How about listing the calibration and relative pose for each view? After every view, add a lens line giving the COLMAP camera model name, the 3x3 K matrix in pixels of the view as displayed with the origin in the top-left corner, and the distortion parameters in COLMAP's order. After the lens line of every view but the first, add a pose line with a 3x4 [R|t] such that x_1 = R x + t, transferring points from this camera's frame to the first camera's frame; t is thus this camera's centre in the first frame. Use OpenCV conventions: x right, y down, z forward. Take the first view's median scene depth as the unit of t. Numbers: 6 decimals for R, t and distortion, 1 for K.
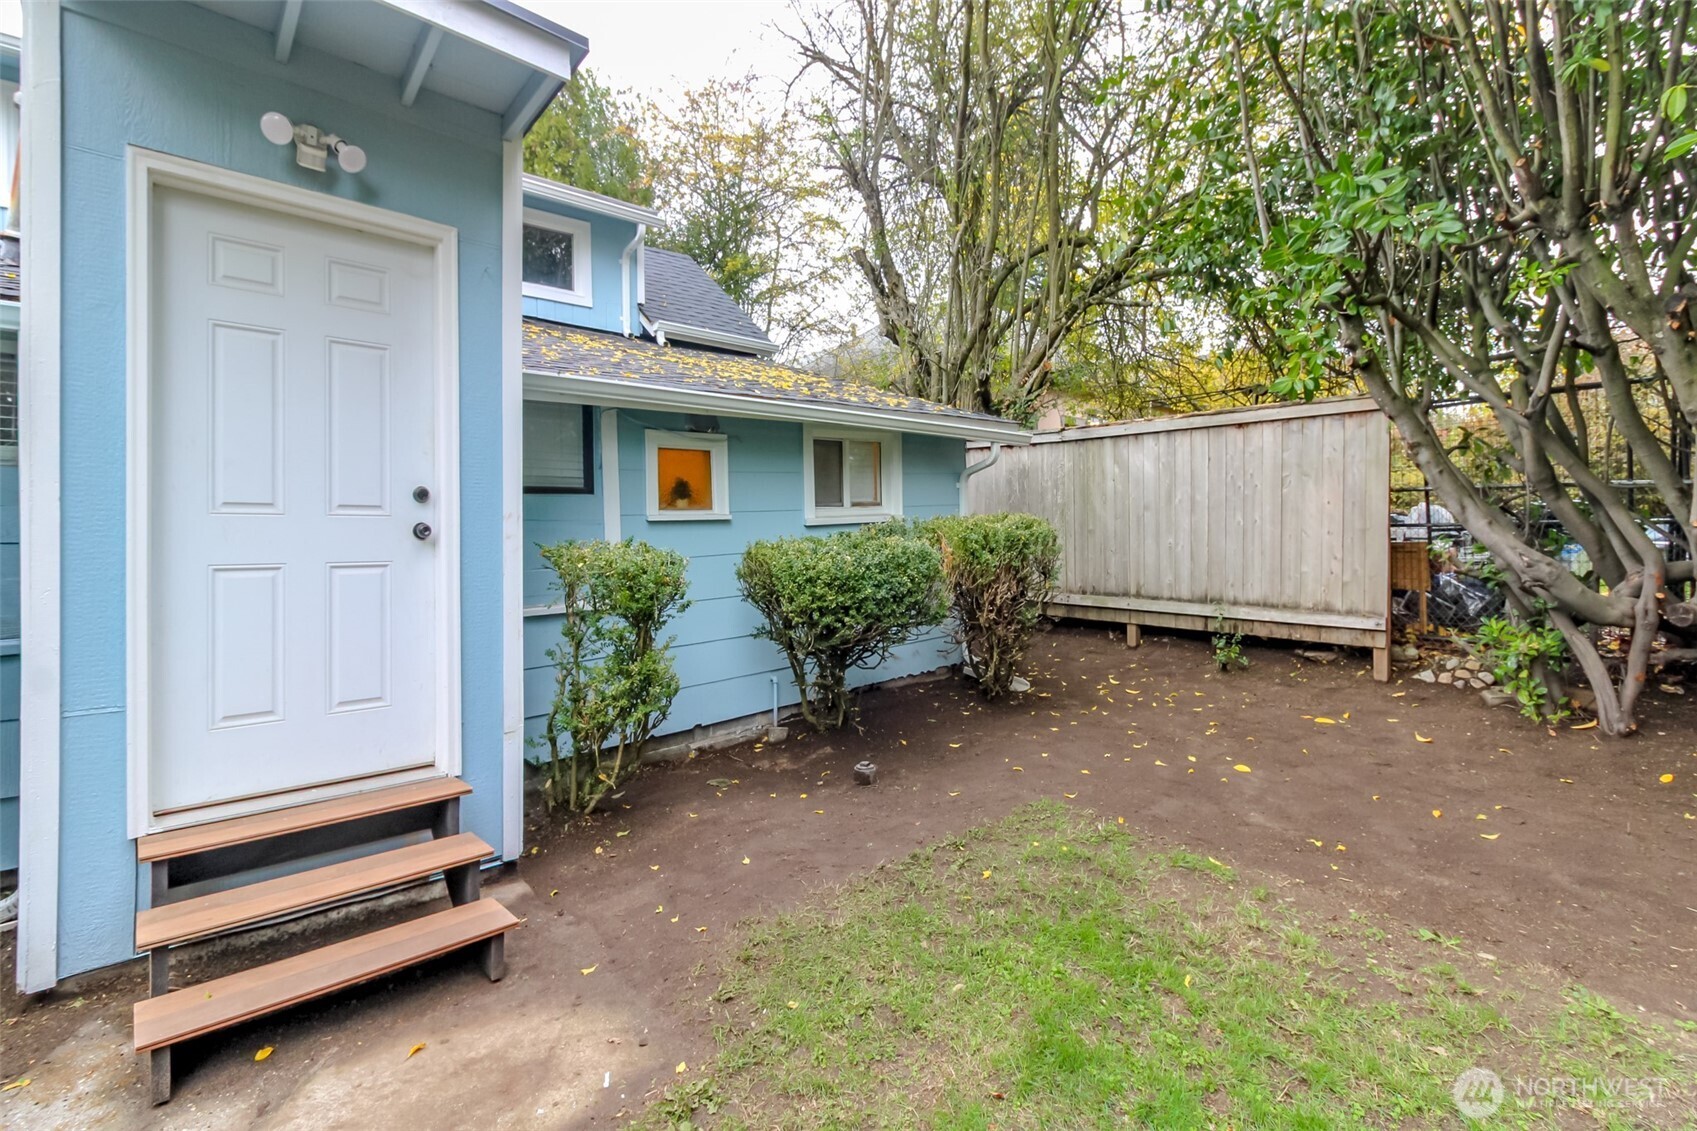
lens RADIAL K [[752.3, 0, 787.1], [0, 752.3, 526.2], [0, 0, 1]] dist [0.014390, -0.000449]
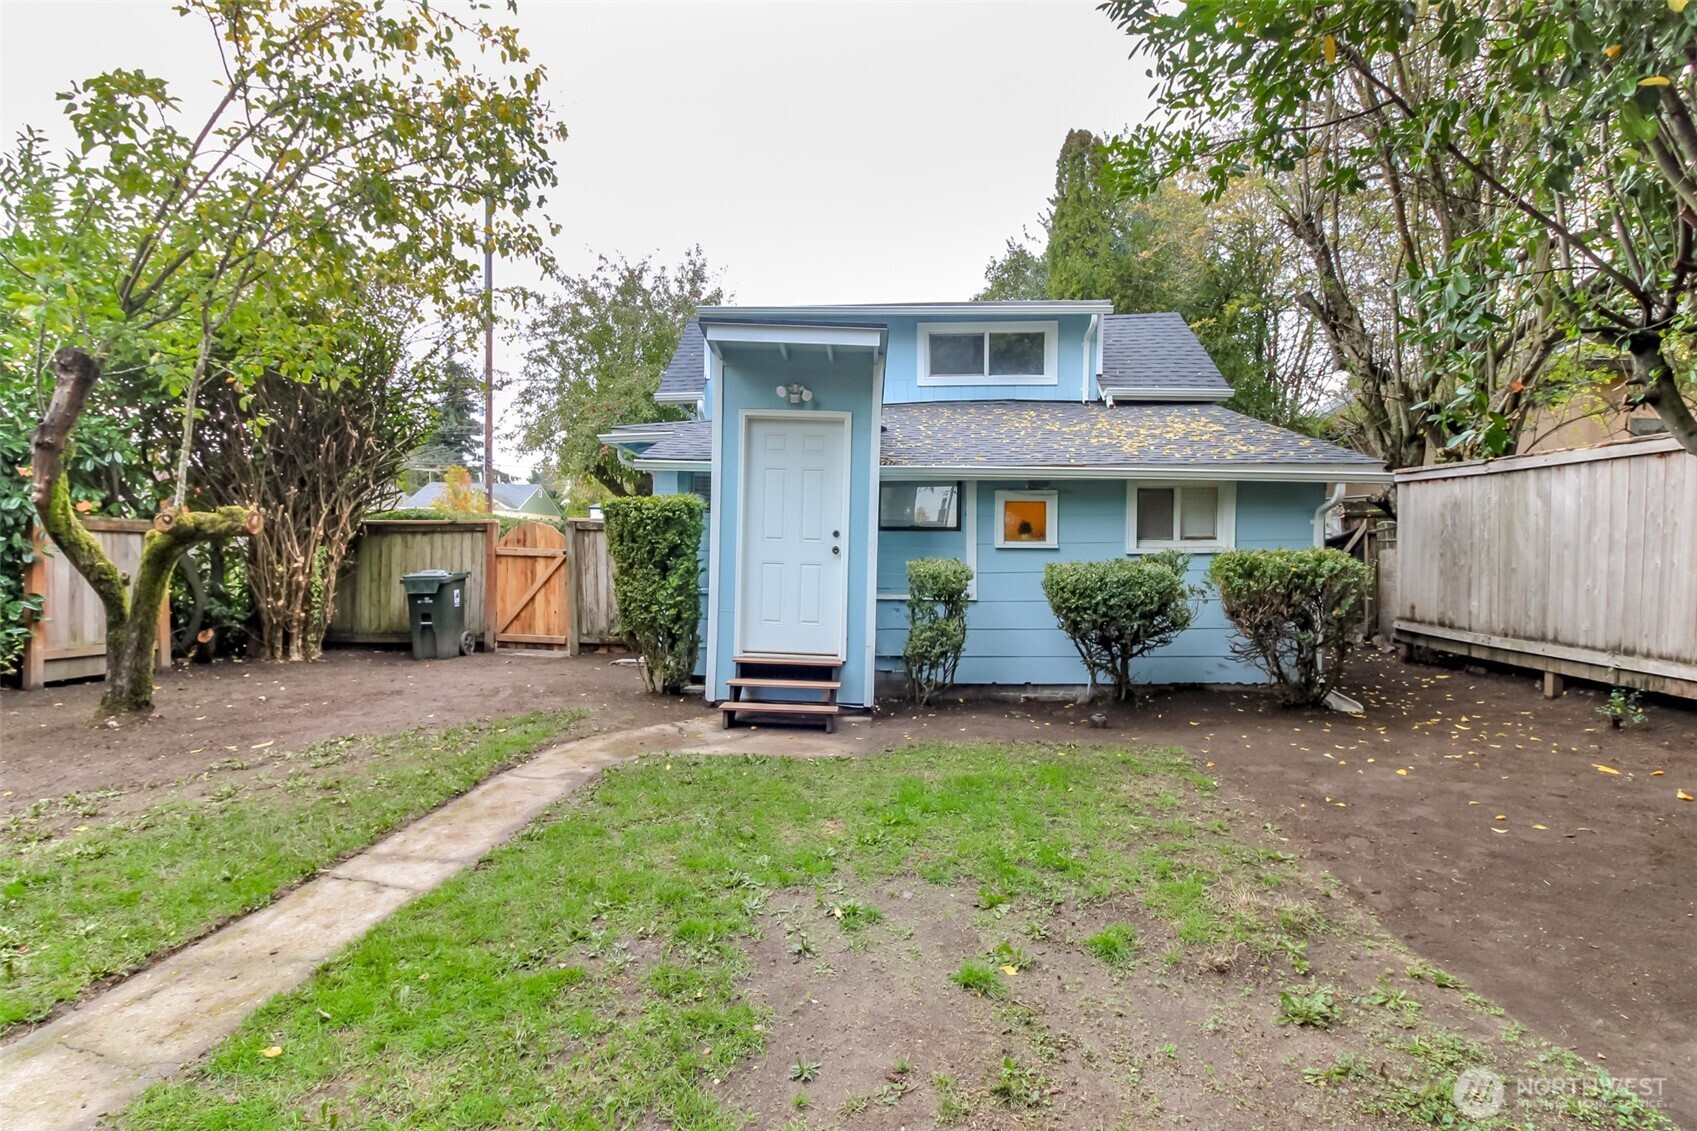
lens RADIAL K [[752.3, 0, 835.2], [0, 752.3, 562.5], [0, 0, 1]] dist [0.014390, -0.000449]
pose [[0.723560, 0.035972, -0.689323, 0.527901], [-0.024172, 0.999349, 0.026778, -0.008424], [0.689838, -0.002713, 0.723959, -0.305999]]
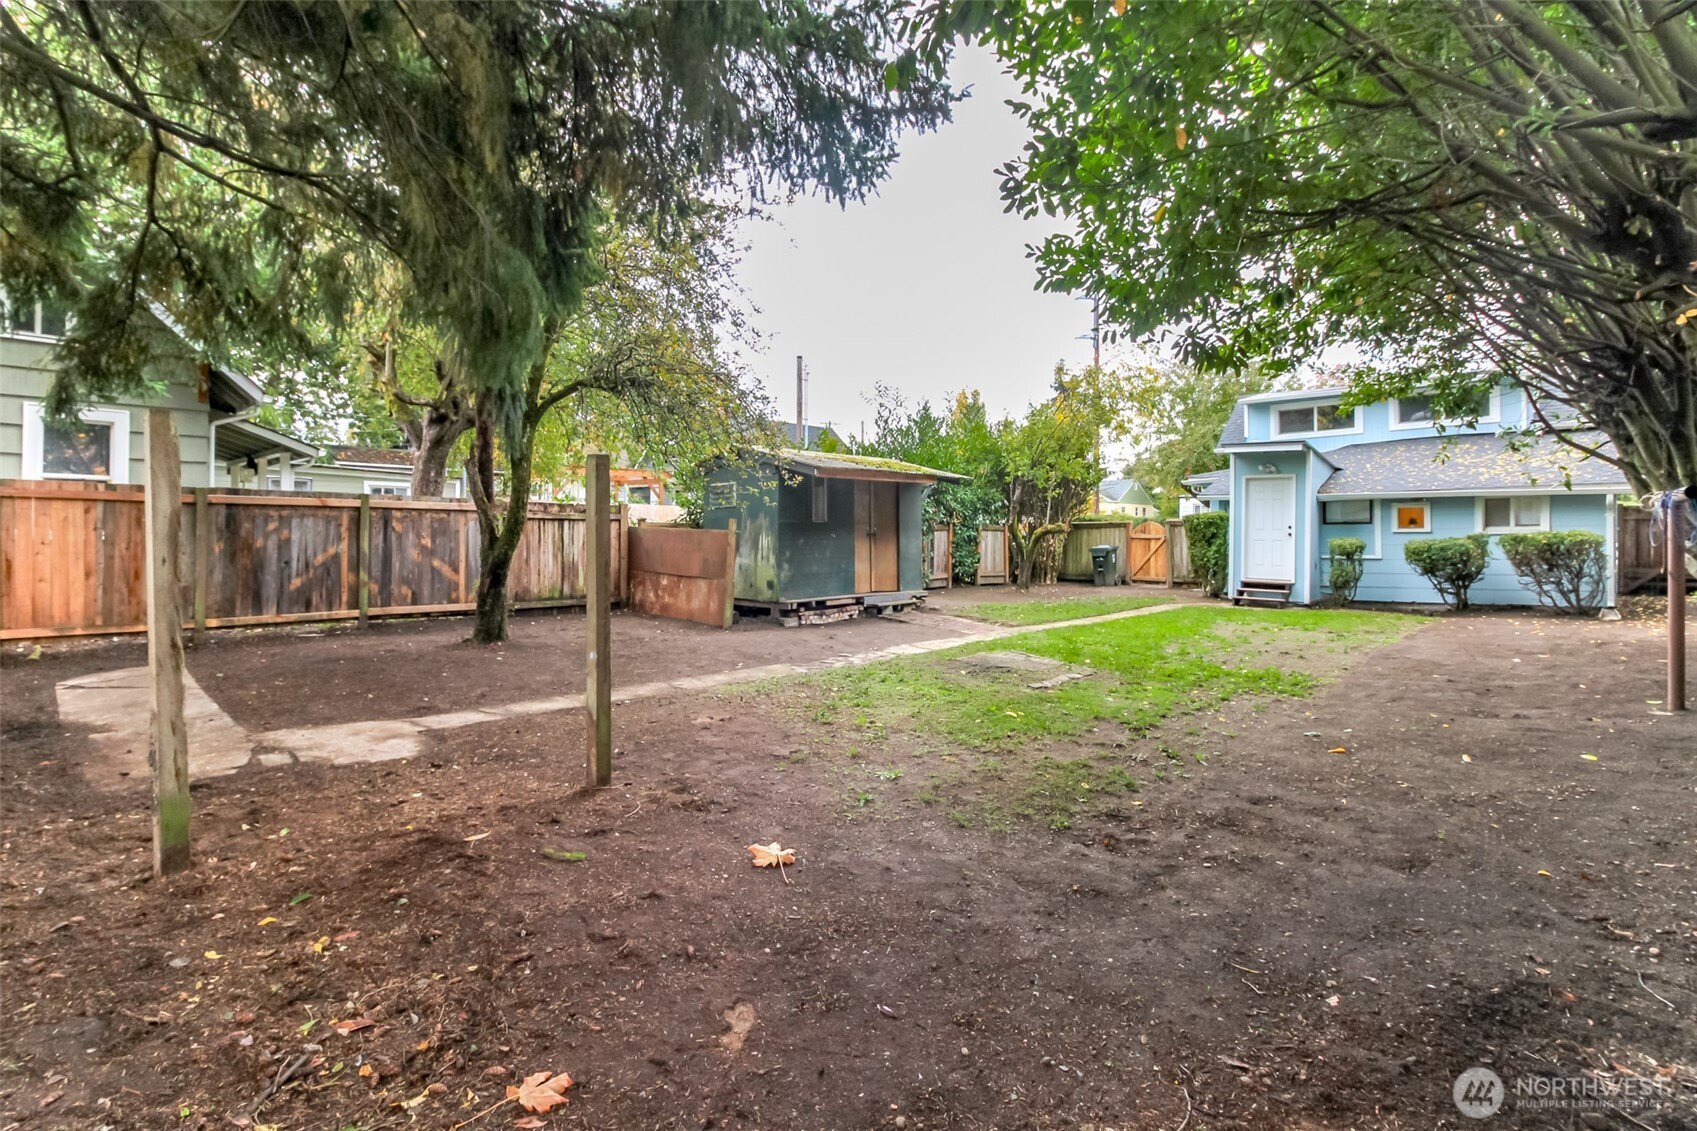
lens RADIAL K [[752.3, 0, 852.3], [0, 752.3, 530.6], [0, 0, 1]] dist [0.014390, -0.000449]
pose [[0.085087, 0.015186, -0.996258, 2.179061], [0.000308, 0.999883, 0.015267, -0.049330], [0.996373, -0.001606, 0.085072, -1.188190]]
